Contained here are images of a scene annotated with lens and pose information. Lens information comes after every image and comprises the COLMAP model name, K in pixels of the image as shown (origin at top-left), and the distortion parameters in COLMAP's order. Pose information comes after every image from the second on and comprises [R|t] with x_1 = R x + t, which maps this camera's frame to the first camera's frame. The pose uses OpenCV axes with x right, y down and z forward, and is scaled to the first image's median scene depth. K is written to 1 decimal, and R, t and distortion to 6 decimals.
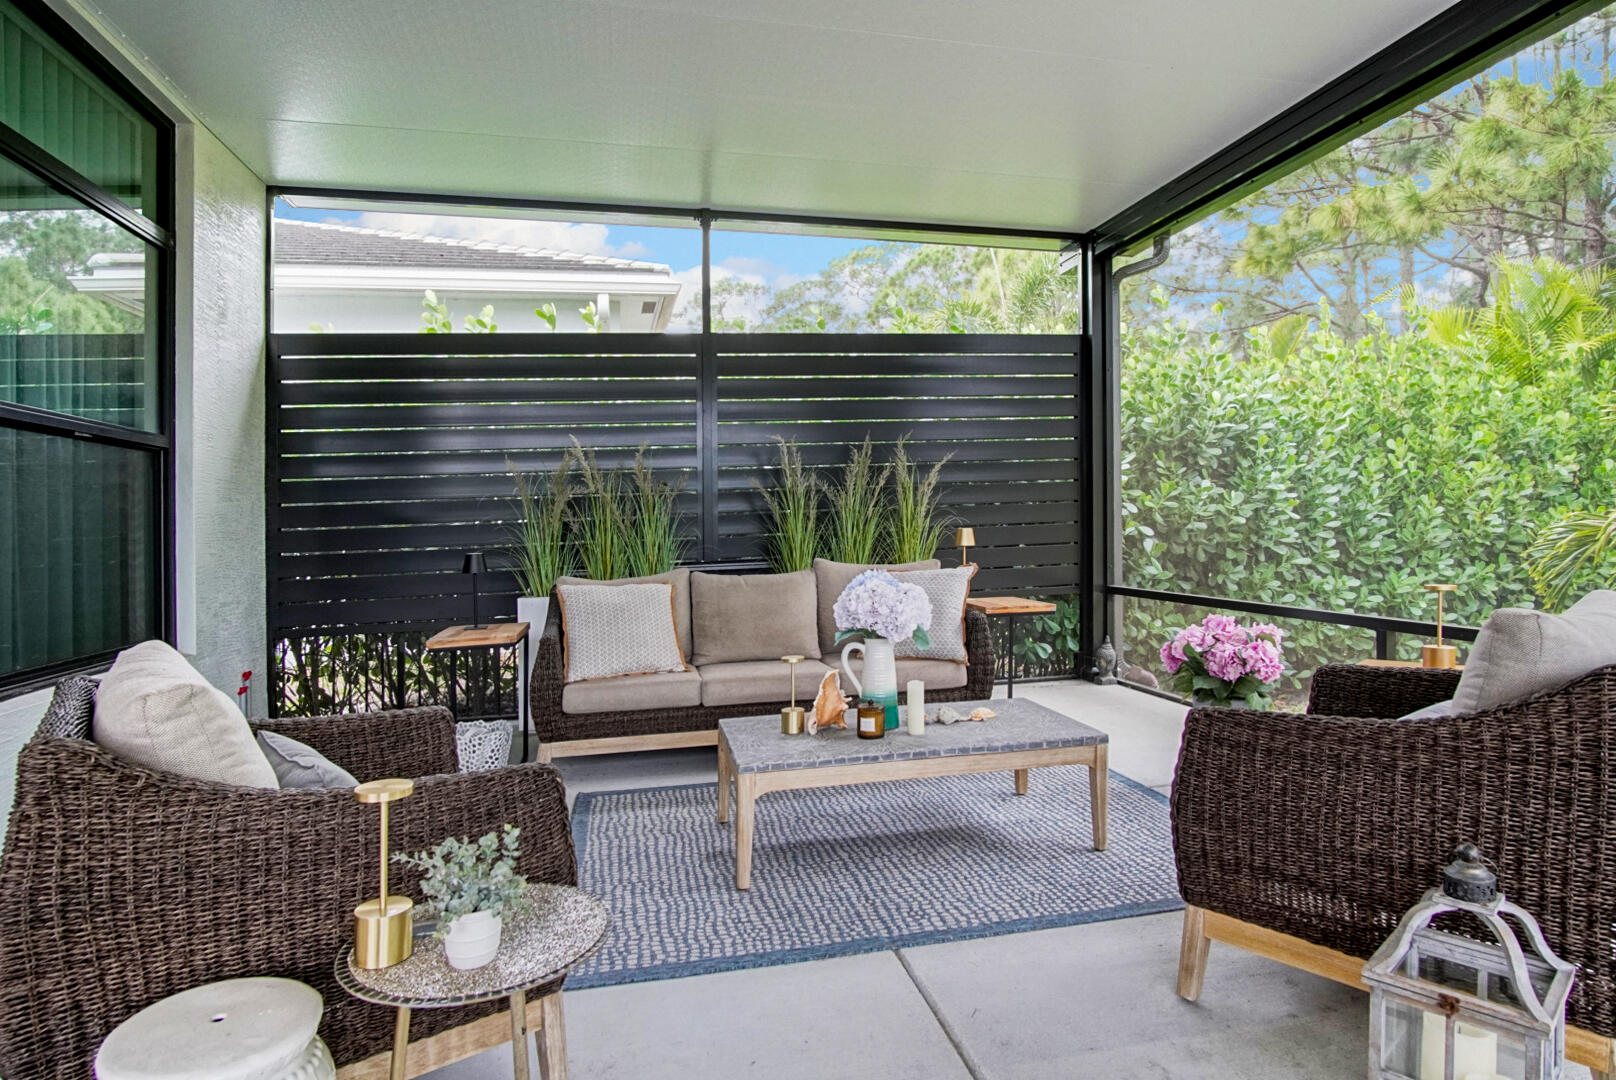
lens RADIAL K [[877.4, 0, 796.8], [0, 877.4, 572.1], [0, 0, 1]] dist [-0.027646, 0.005312]
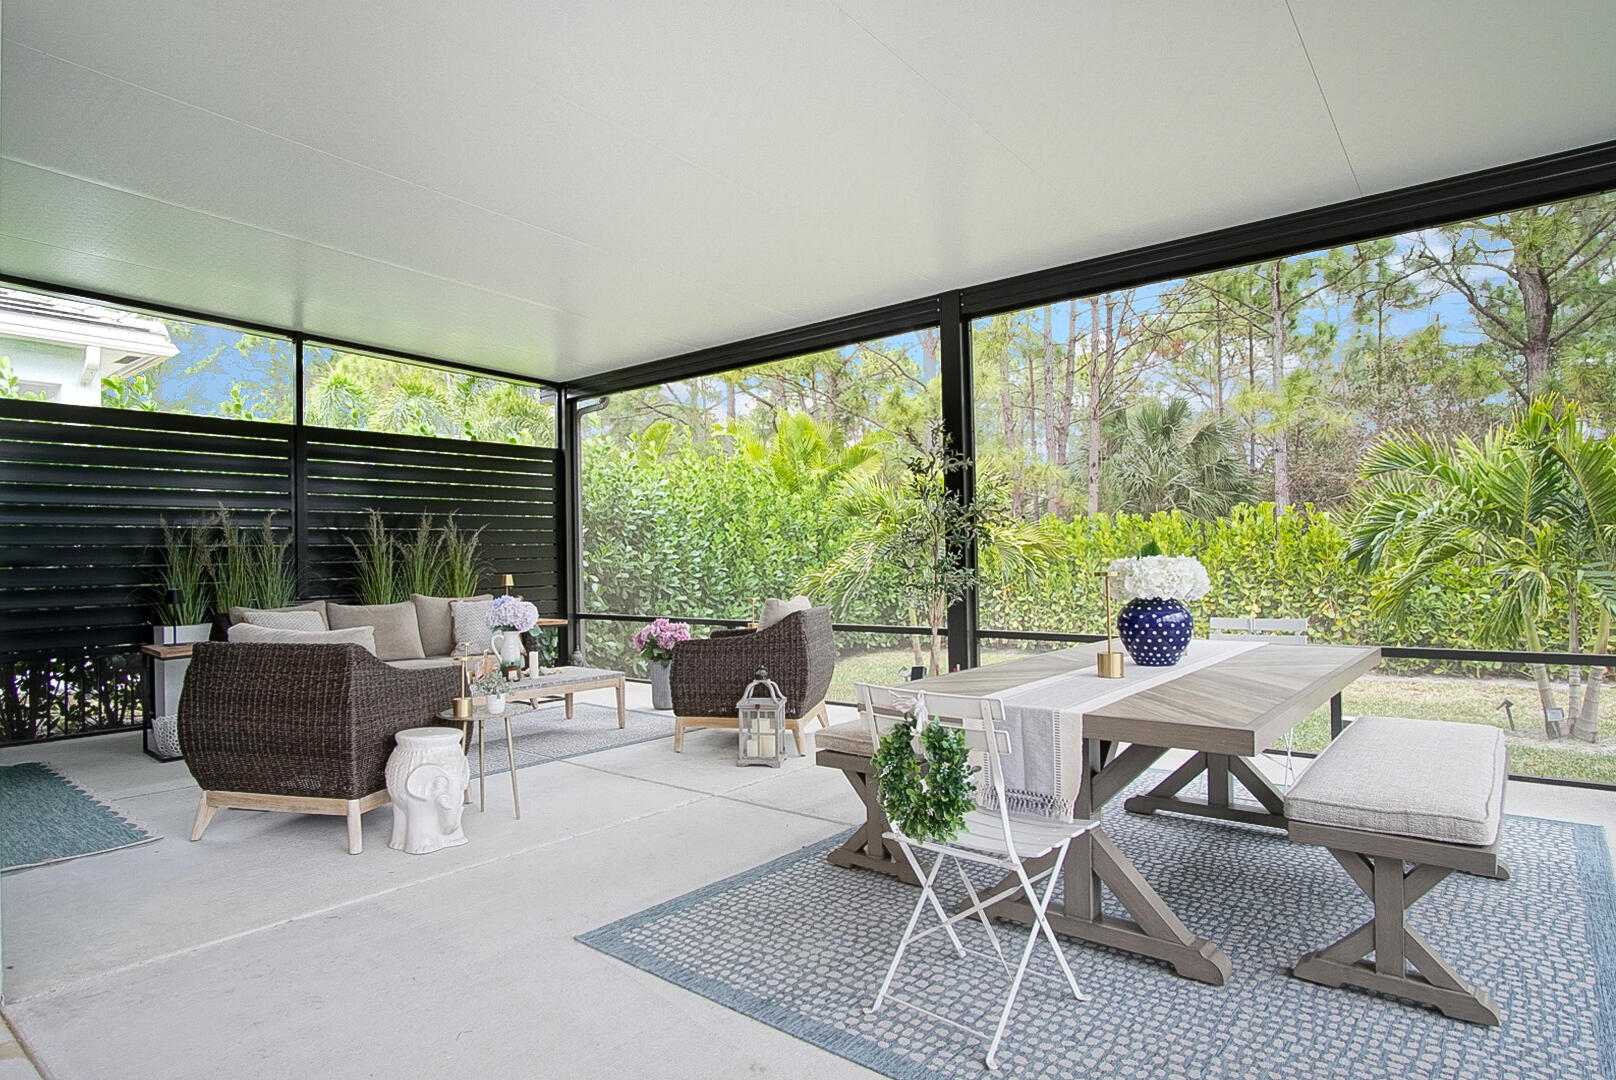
lens RADIAL K [[877.4, 0, 801.8], [0, 877.4, 548.3], [0, 0, 1]] dist [-0.027646, 0.005312]
pose [[0.768548, 0.029232, 0.639123, -0.283113], [0.026624, 0.996629, -0.077599, 0.027177], [-0.639237, 0.076655, 0.765180, -0.381345]]
